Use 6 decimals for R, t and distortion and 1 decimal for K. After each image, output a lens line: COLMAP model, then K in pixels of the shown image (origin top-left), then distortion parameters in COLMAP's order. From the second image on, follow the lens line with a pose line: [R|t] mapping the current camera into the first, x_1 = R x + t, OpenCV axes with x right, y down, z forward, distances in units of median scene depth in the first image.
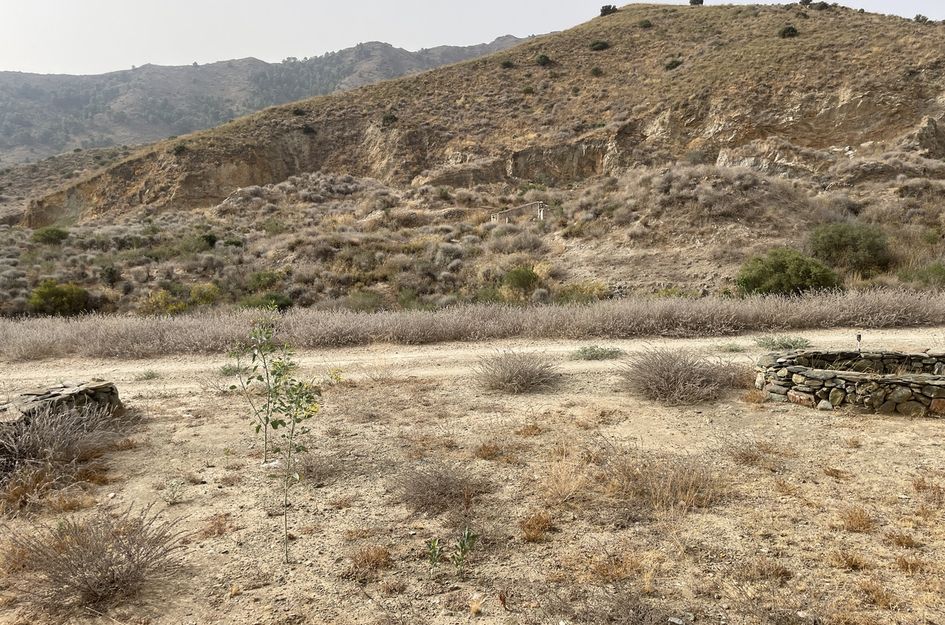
lens RADIAL K [[709.1, 0, 471.3], [0, 709.1, 313.3], [0, 0, 1]] dist [0.077572, -0.096971]
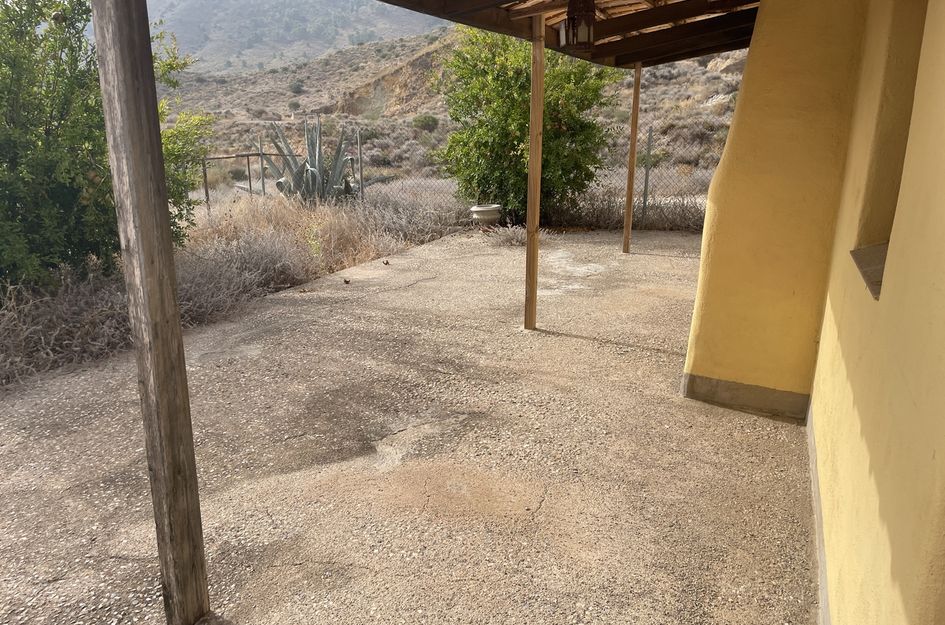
lens RADIAL K [[709.1, 0, 469.3], [0, 709.1, 321.6], [0, 0, 1]] dist [0.077572, -0.096971]
pose [[0.954394, 0.082511, -0.286921, -0.128704], [-0.036676, 0.986174, 0.161601, 0.017178], [0.296288, -0.143708, 0.944225, -0.091127]]
